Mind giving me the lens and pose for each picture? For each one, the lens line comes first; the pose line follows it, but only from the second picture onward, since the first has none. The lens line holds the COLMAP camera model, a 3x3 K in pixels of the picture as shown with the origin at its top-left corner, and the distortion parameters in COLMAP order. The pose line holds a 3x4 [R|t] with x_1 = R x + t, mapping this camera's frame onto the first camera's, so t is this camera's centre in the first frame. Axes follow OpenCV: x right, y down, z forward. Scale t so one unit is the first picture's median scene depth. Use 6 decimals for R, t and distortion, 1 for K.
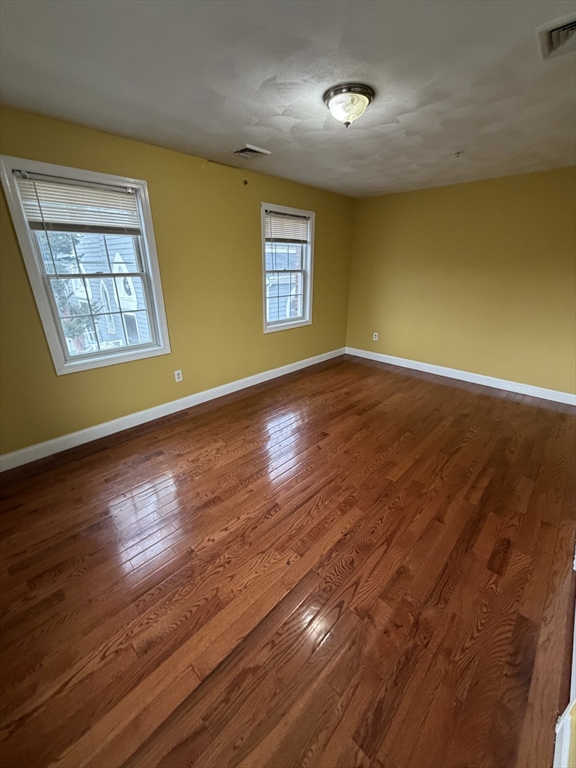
lens RADIAL K [[305.8, 0, 291.8], [0, 305.8, 383.3], [0, 0, 1]] dist [-0.004368, 0.001015]
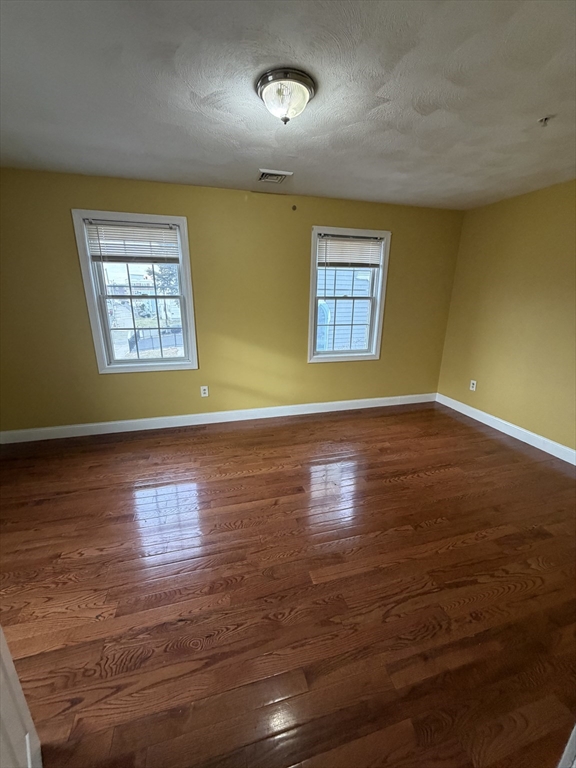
lens RADIAL K [[305.8, 0, 285.1], [0, 305.8, 384.0], [0, 0, 1]] dist [-0.004368, 0.001015]
pose [[0.860670, 0.152057, -0.485929, 0.468221], [-0.192190, 0.980786, -0.033497, -0.083086], [0.471499, 0.122220, 0.873356, 0.248792]]
